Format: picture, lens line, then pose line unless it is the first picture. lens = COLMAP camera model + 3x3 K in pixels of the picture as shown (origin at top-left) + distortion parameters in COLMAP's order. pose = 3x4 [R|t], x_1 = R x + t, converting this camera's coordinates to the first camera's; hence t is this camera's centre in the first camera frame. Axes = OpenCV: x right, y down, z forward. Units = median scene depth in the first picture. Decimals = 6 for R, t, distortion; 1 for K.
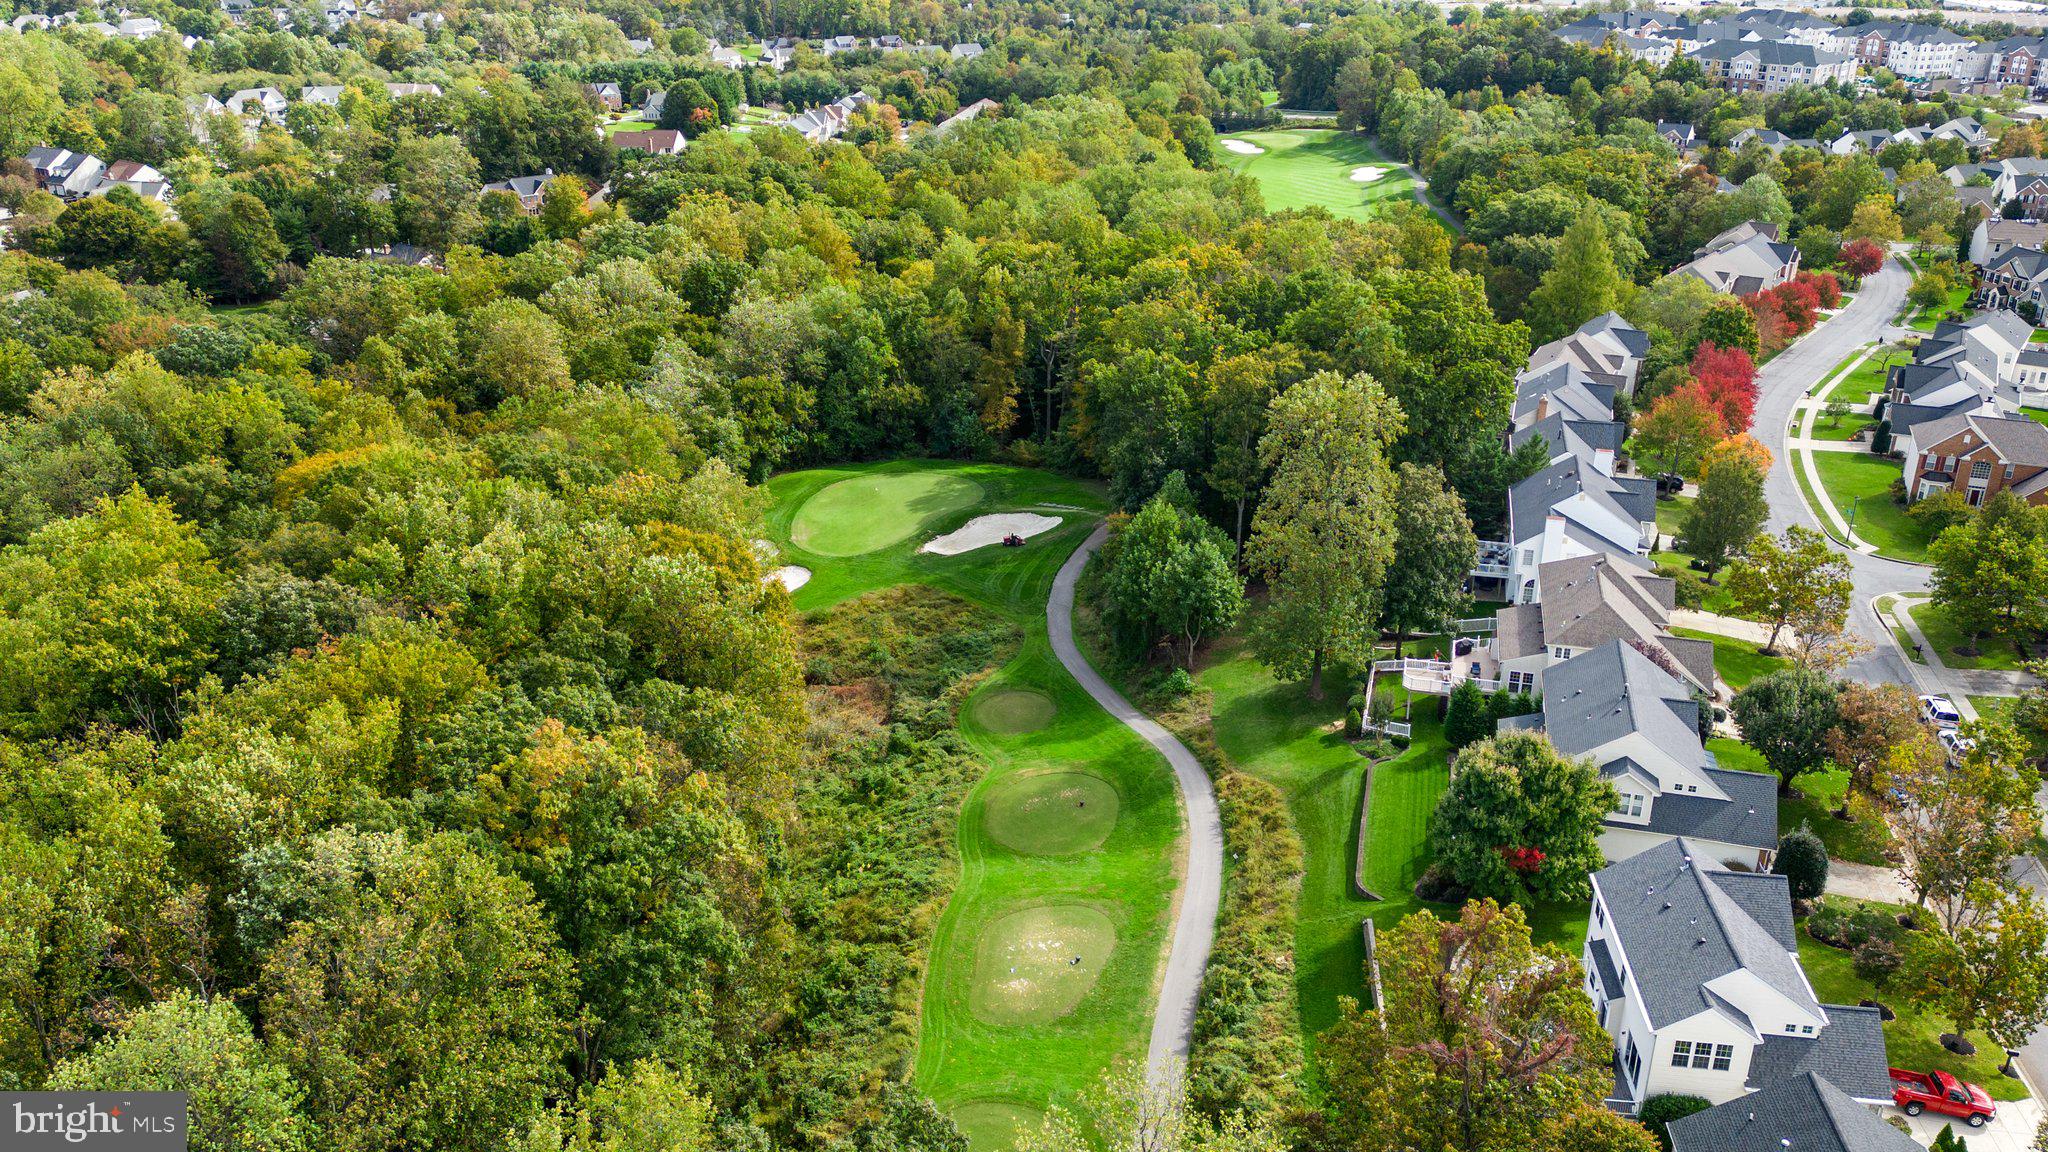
lens RADIAL K [[1594.2, 0, 1026.7], [0, 1594.2, 583.0], [0, 0, 1]] dist [0.094800, -0.098232]
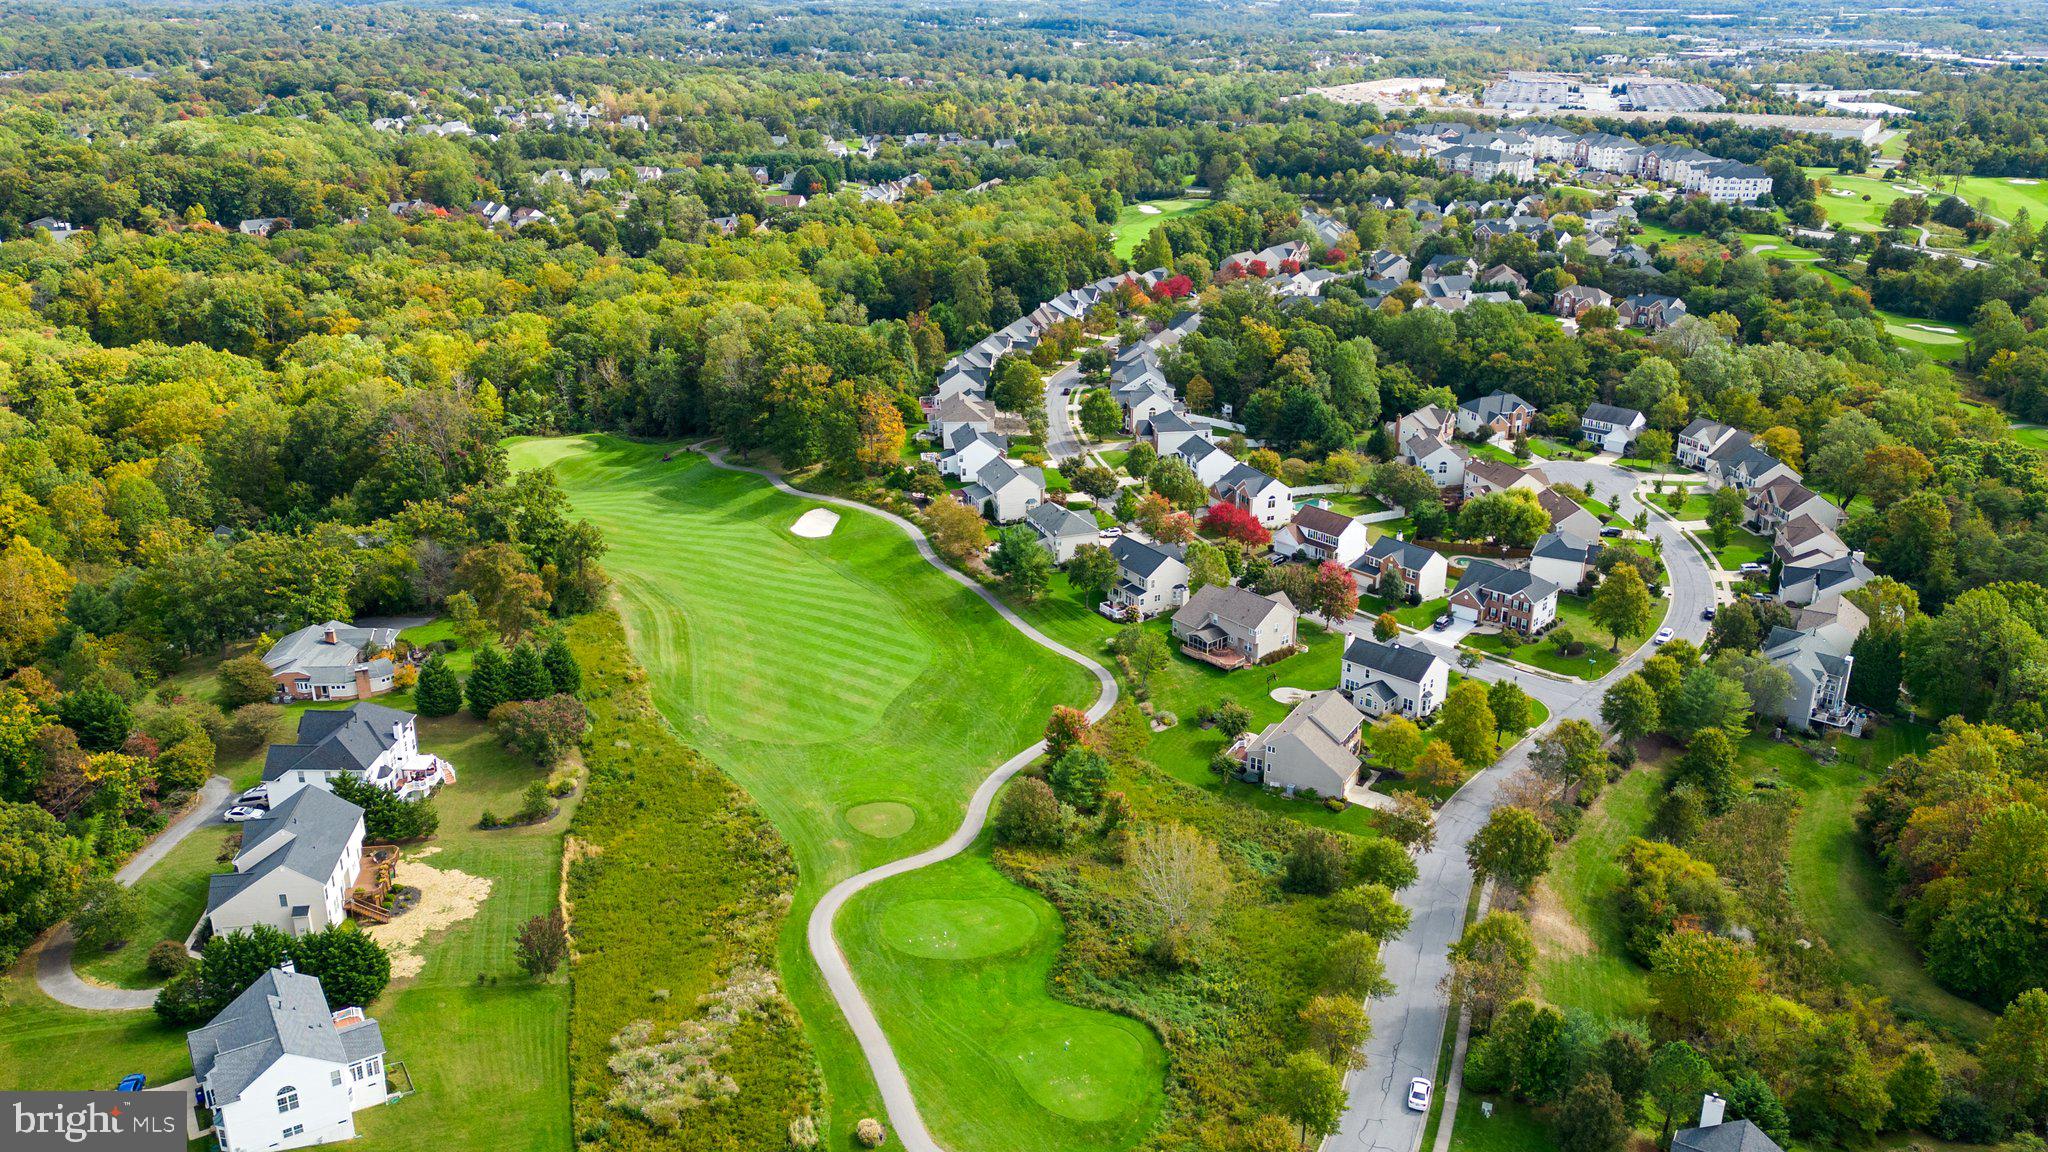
lens RADIAL K [[1594.2, 0, 1026.7], [0, 1594.2, 583.0], [0, 0, 1]] dist [0.094800, -0.098232]
pose [[0.997372, 0.024890, -0.068035, 0.171470], [-0.027816, 0.998713, -0.042404, 0.226669], [0.066892, 0.044185, 0.996781, -0.770297]]
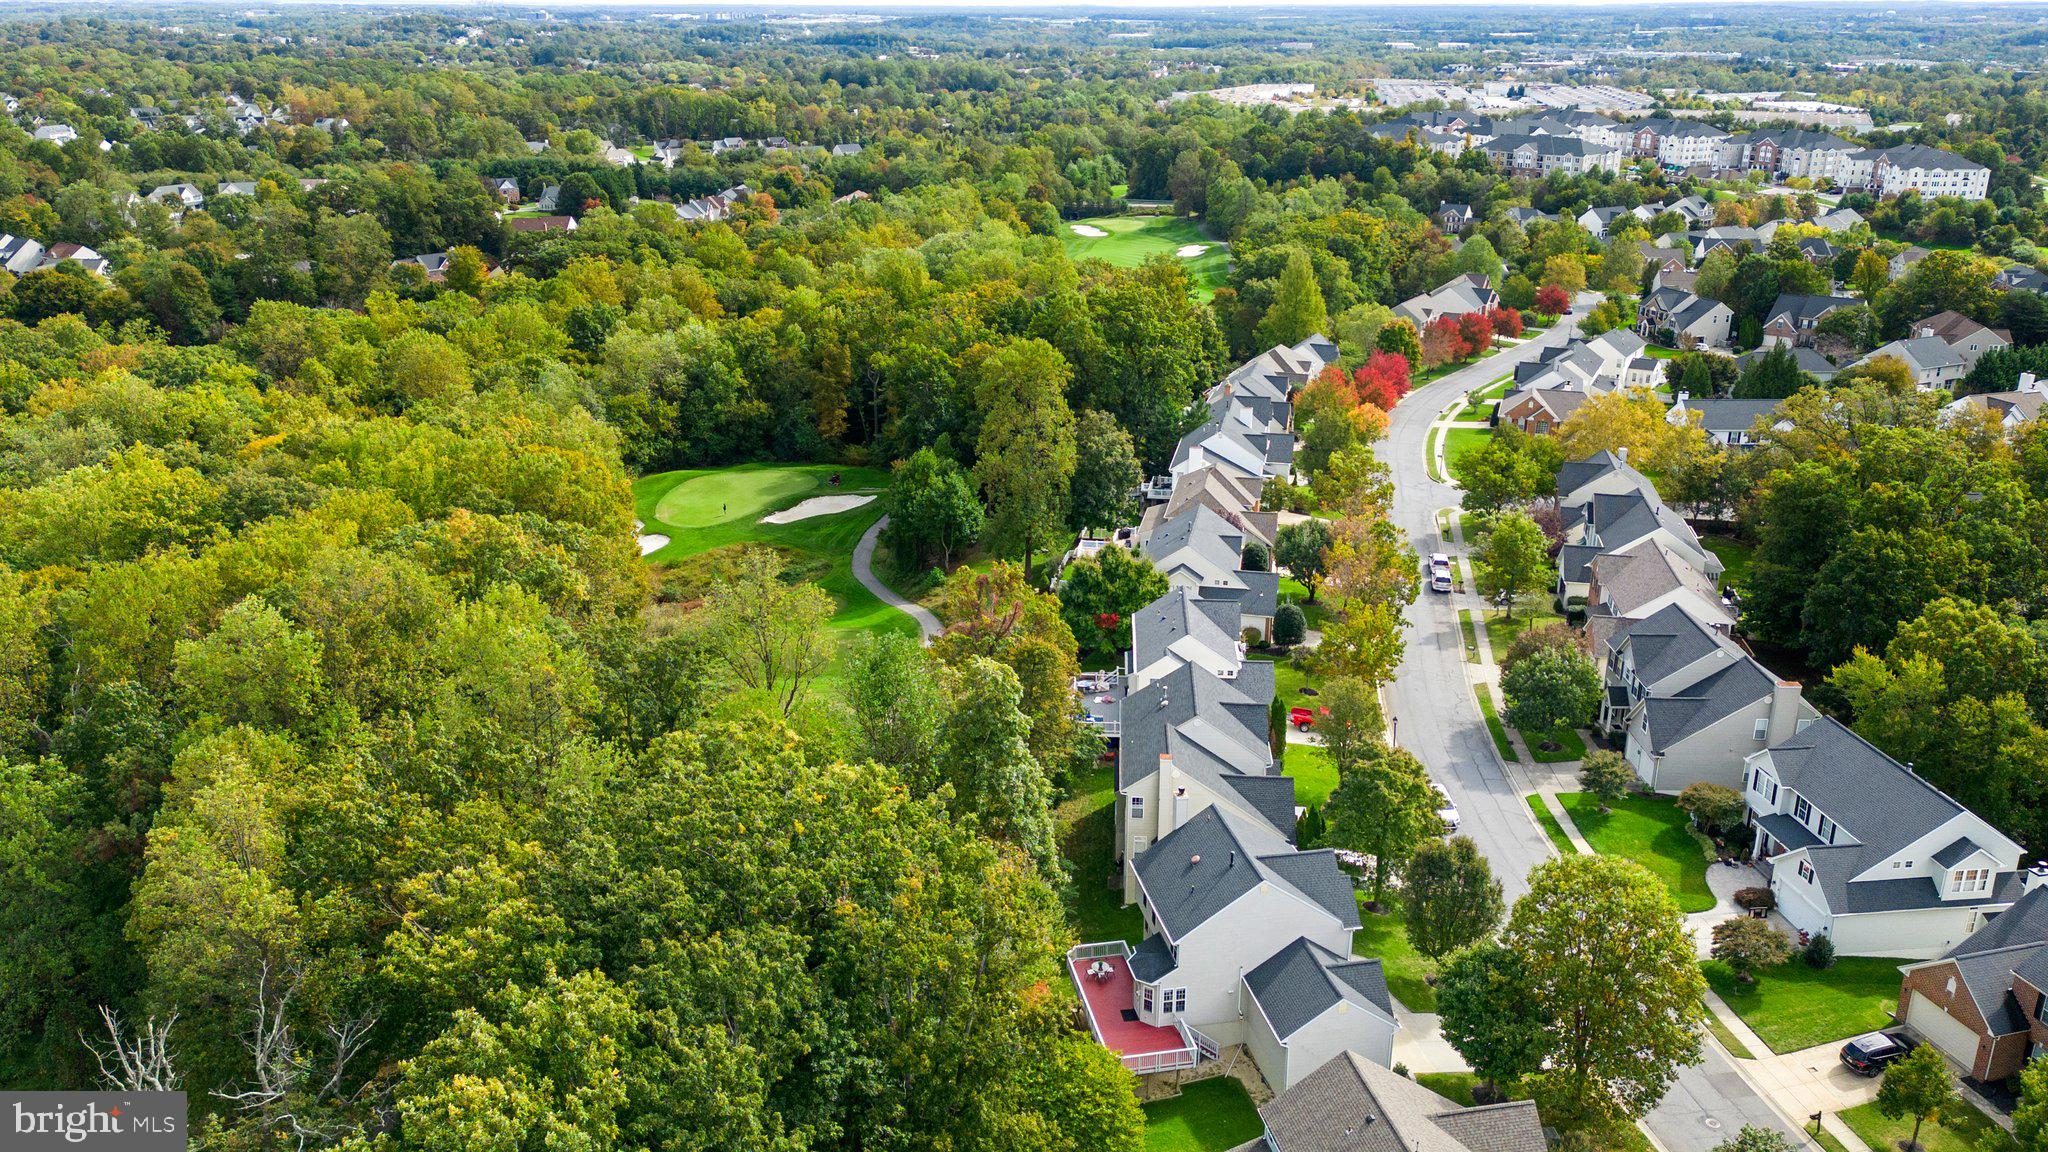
lens RADIAL K [[1594.2, 0, 1026.7], [0, 1594.2, 583.0], [0, 0, 1]] dist [0.094800, -0.098232]
pose [[0.998231, -0.022393, 0.055076, 0.032641], [0.025689, 0.997874, -0.059890, 0.049407], [-0.053618, 0.061199, 0.996684, -0.115445]]
